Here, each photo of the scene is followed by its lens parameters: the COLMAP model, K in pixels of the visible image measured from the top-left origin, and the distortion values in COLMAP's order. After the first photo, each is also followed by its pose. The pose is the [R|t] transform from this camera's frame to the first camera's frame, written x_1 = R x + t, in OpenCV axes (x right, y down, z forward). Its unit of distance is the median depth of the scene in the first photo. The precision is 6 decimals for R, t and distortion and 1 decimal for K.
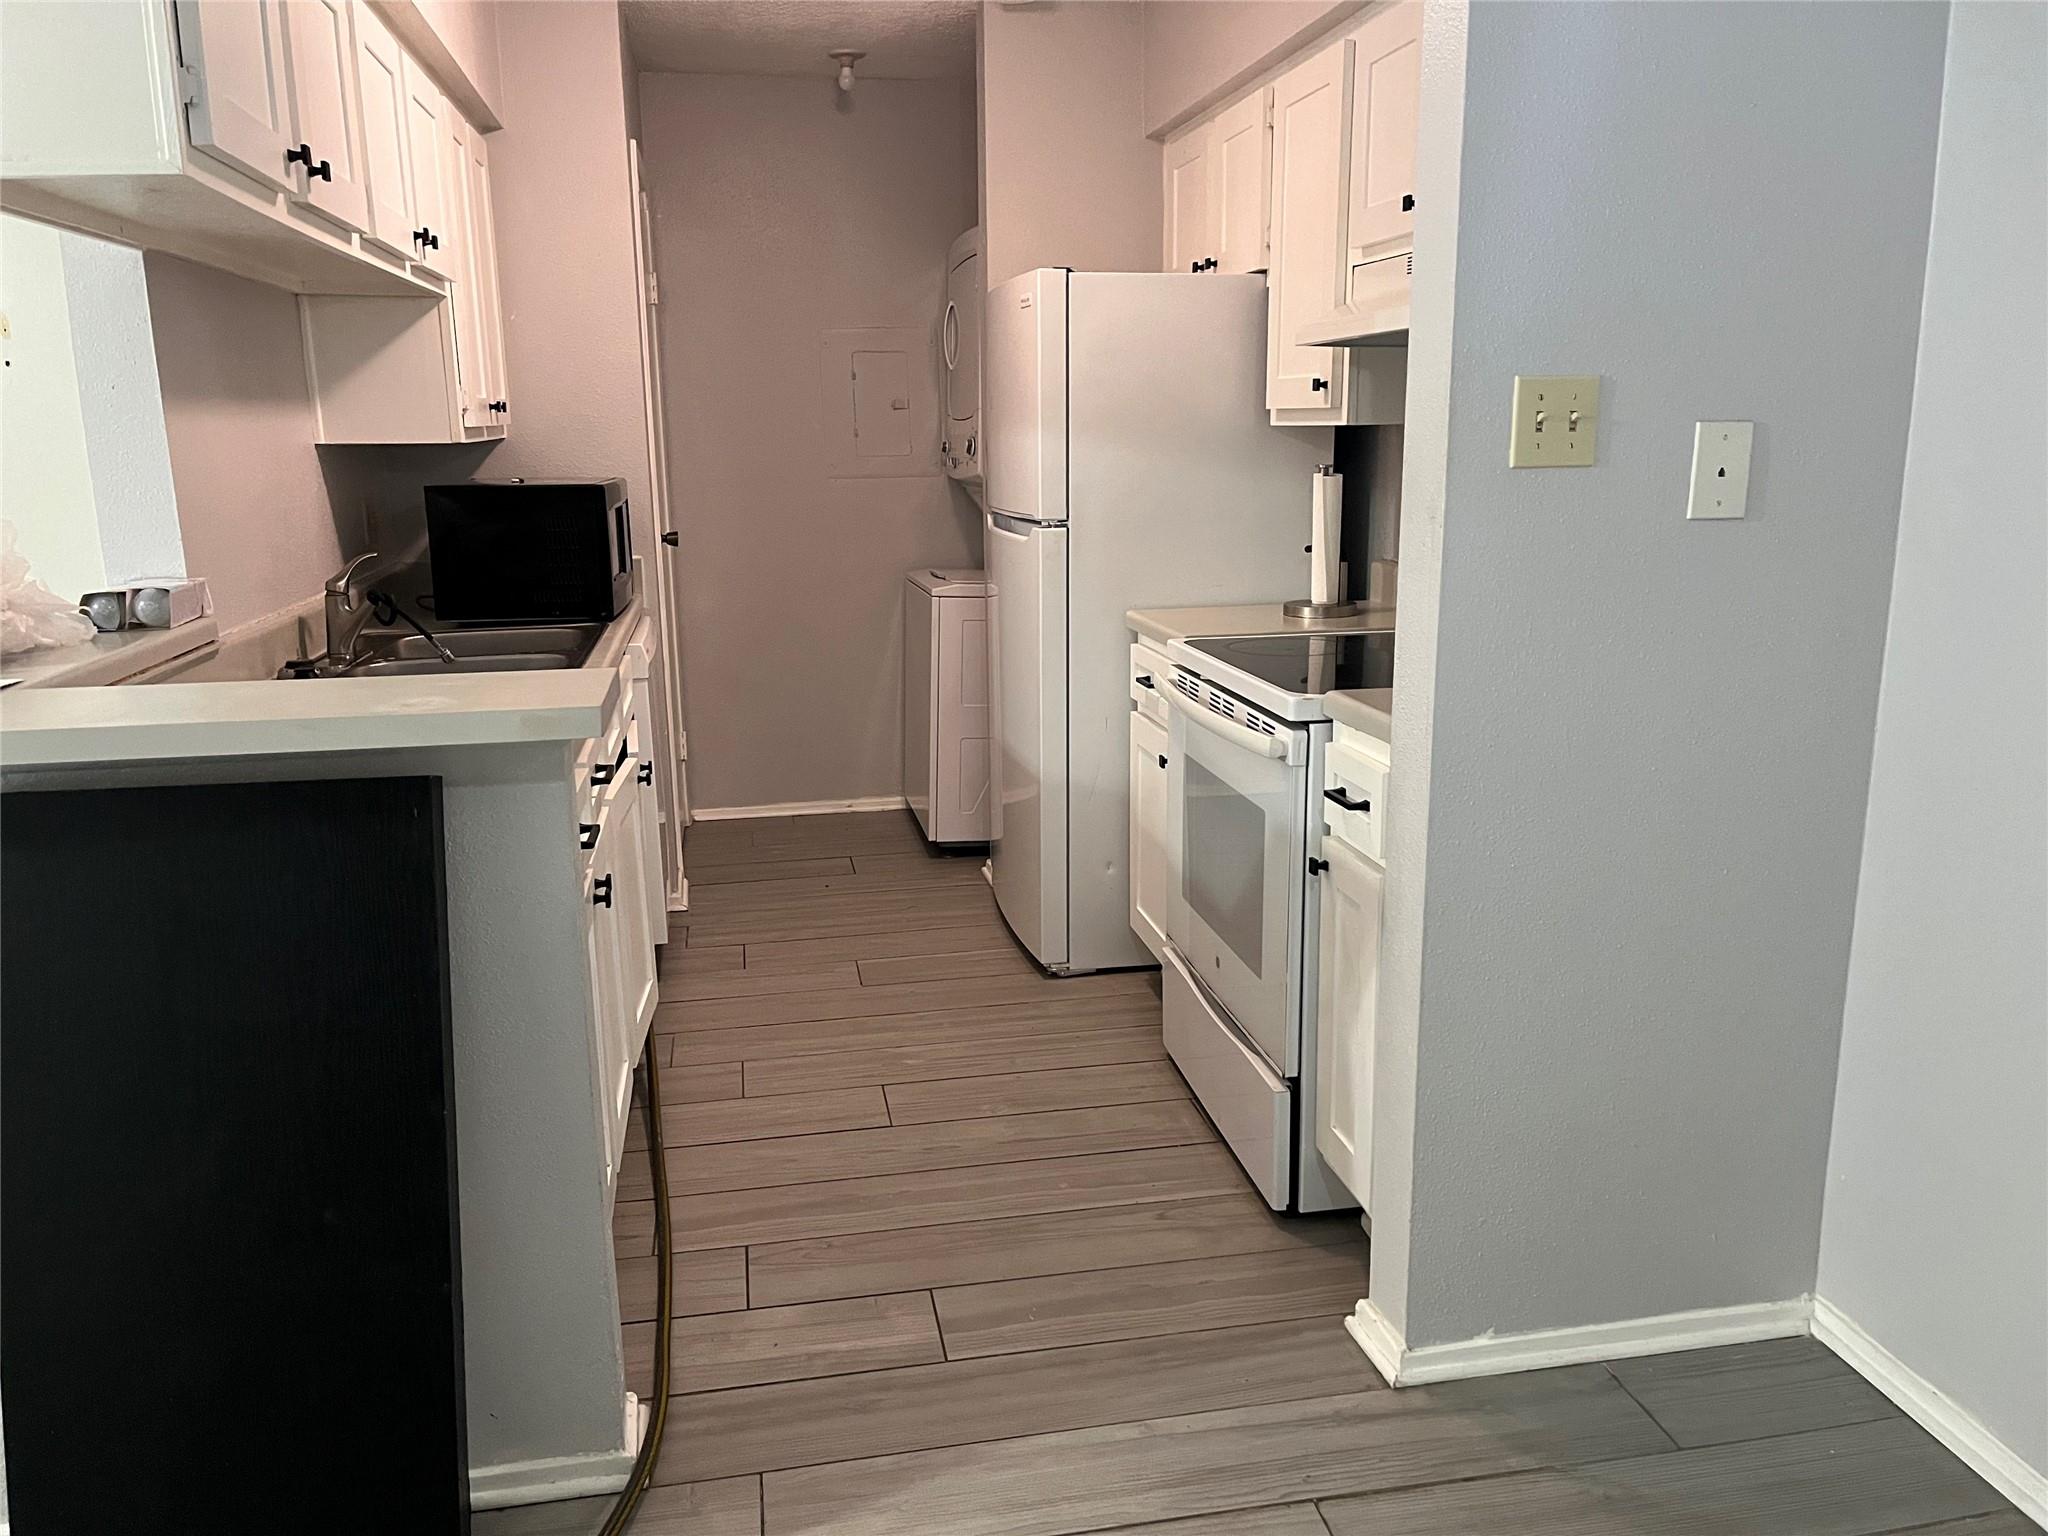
lens RADIAL K [[1567.1, 0, 1015.1], [0, 1567.1, 777.2], [0, 0, 1]] dist [0.048998, -0.050186]
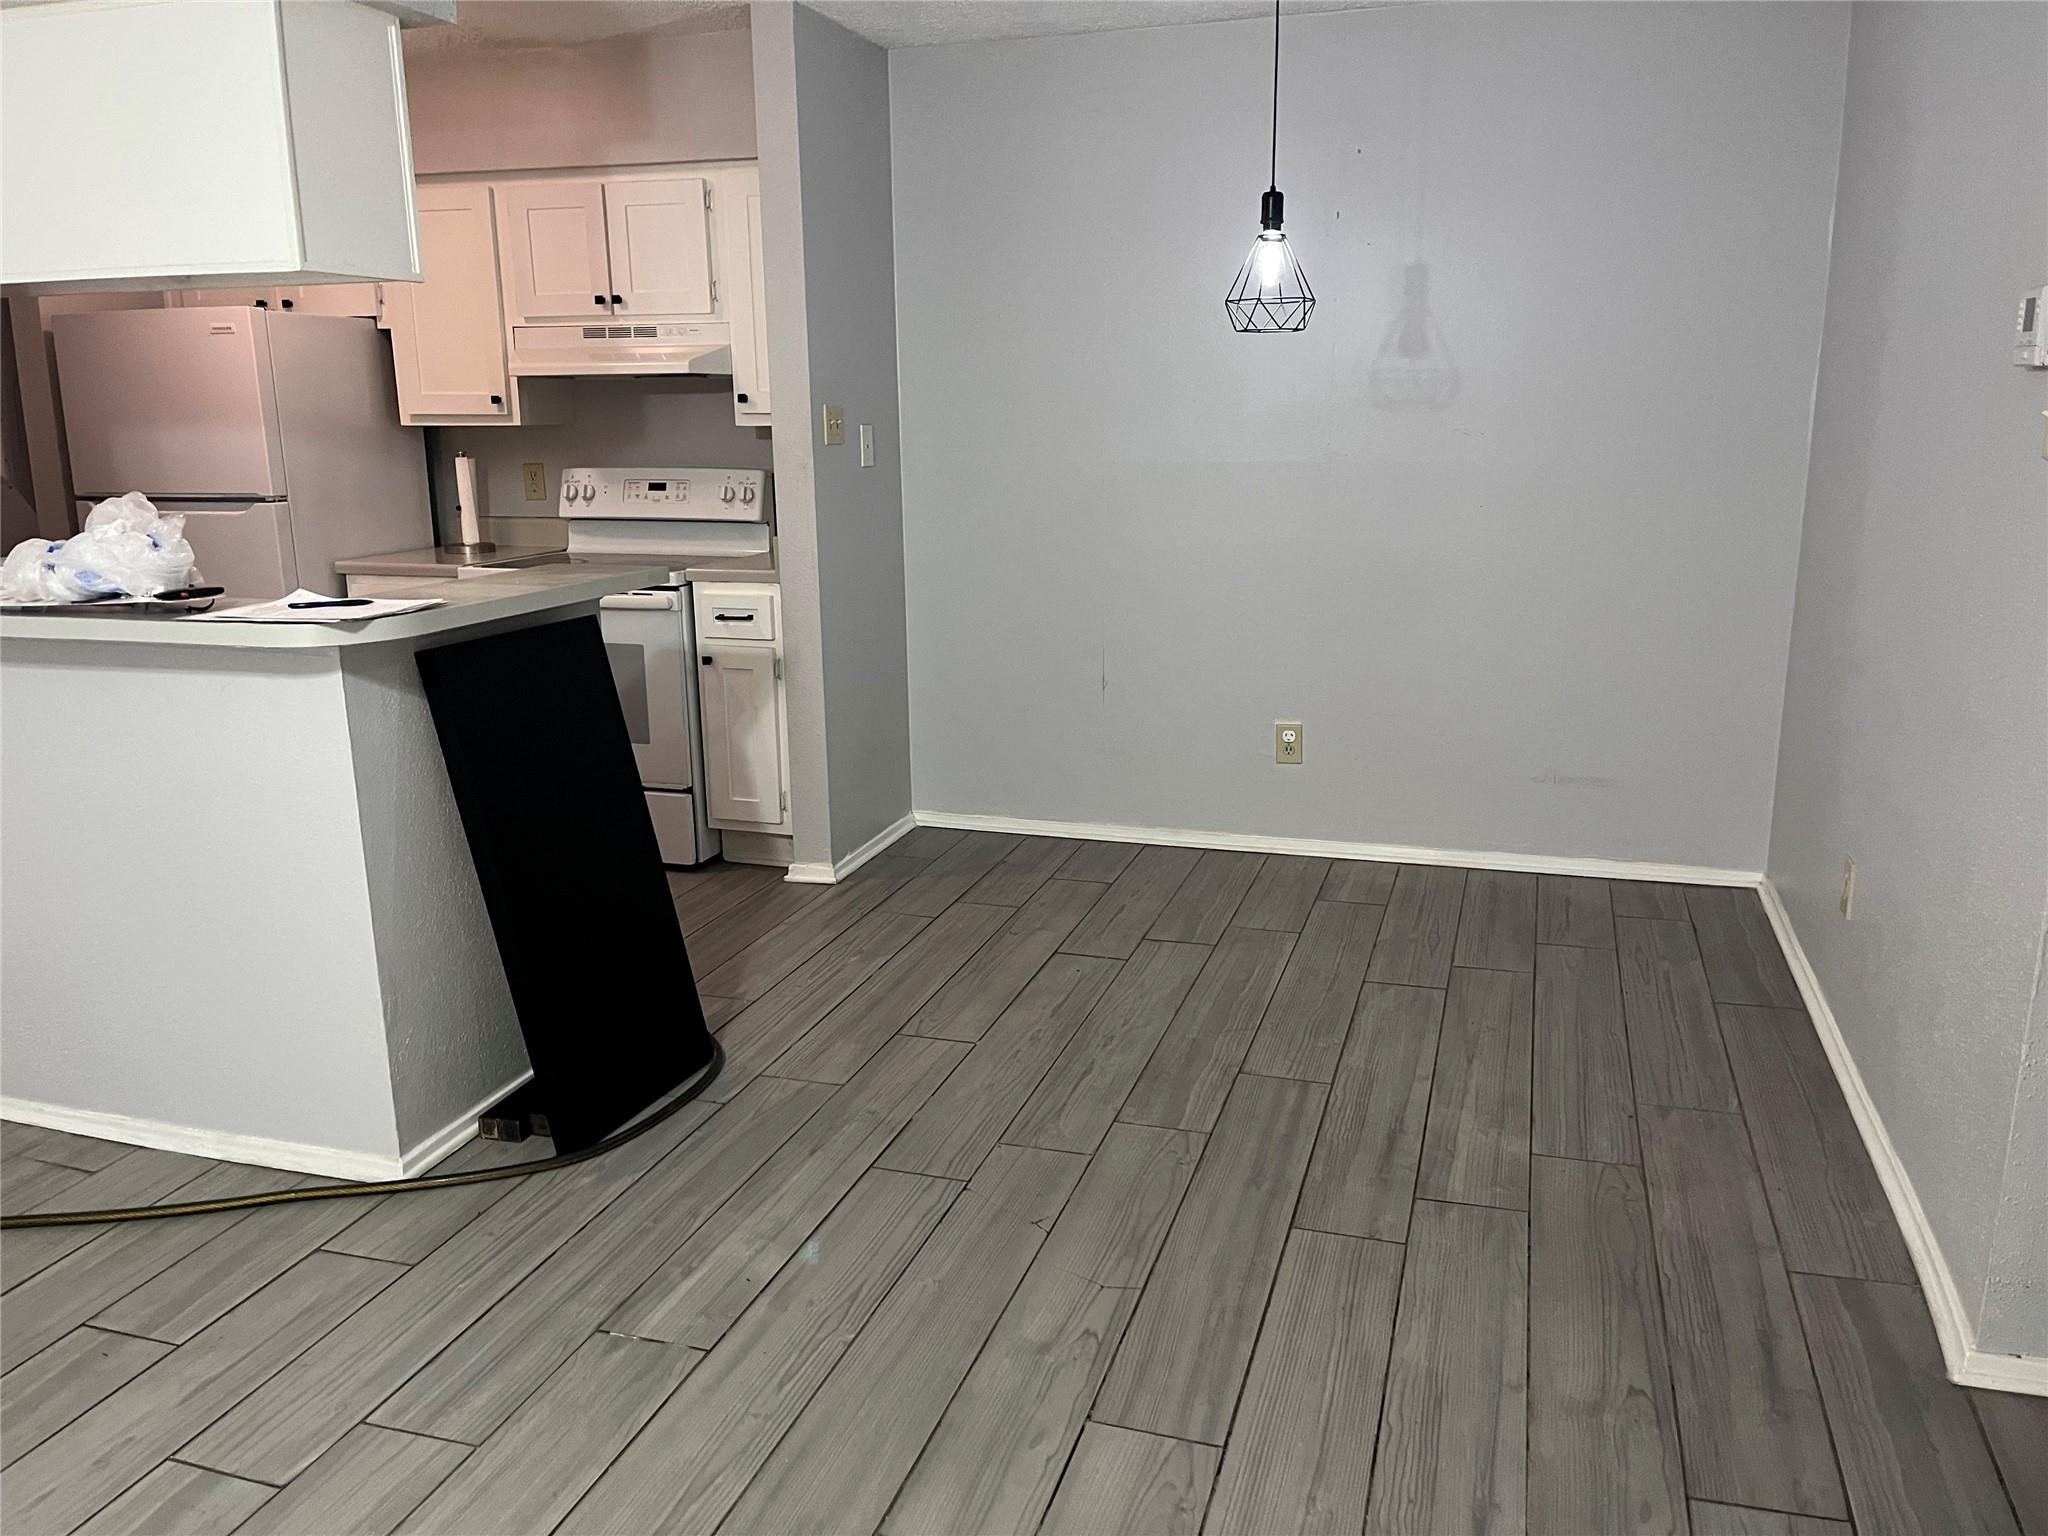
lens RADIAL K [[1567.1, 0, 1032.3], [0, 1567.1, 769.1], [0, 0, 1]] dist [0.048998, -0.050186]
pose [[0.456523, -0.189782, 0.869235, -1.269984], [0.195898, 0.974450, 0.109868, 0.052546], [-0.867877, 0.120124, 0.482037, -0.225583]]
